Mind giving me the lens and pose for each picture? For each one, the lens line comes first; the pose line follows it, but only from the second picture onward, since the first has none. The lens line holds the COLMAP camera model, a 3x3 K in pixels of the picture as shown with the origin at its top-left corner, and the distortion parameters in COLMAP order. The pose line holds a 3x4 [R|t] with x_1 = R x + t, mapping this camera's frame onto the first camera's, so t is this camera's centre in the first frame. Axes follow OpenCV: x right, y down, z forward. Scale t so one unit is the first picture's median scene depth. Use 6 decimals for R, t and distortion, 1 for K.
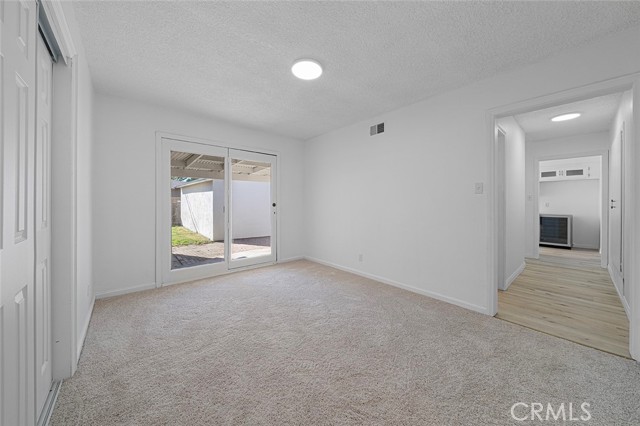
lens RADIAL K [[222.6, 0, 317.2], [0, 222.6, 207.4], [0, 0, 1]] dist [-0.001625, -0.000148]
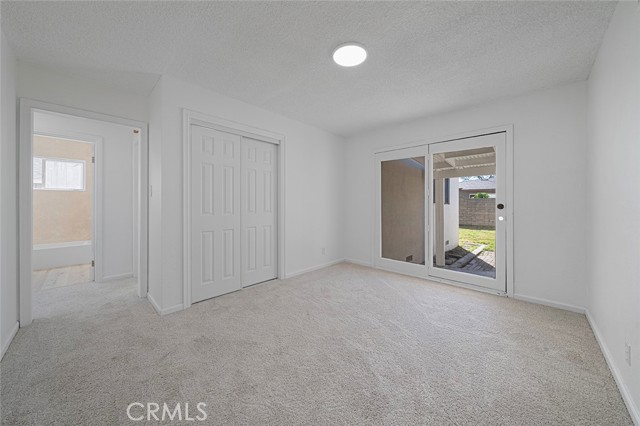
lens RADIAL K [[222.6, 0, 313.6], [0, 222.6, 203.8], [0, 0, 1]] dist [-0.001625, -0.000148]
pose [[0.090405, -0.002913, -0.995901, 0.185200], [-0.011731, 0.999923, -0.003990, -0.004756], [0.995836, 0.012044, 0.090364, 0.164122]]
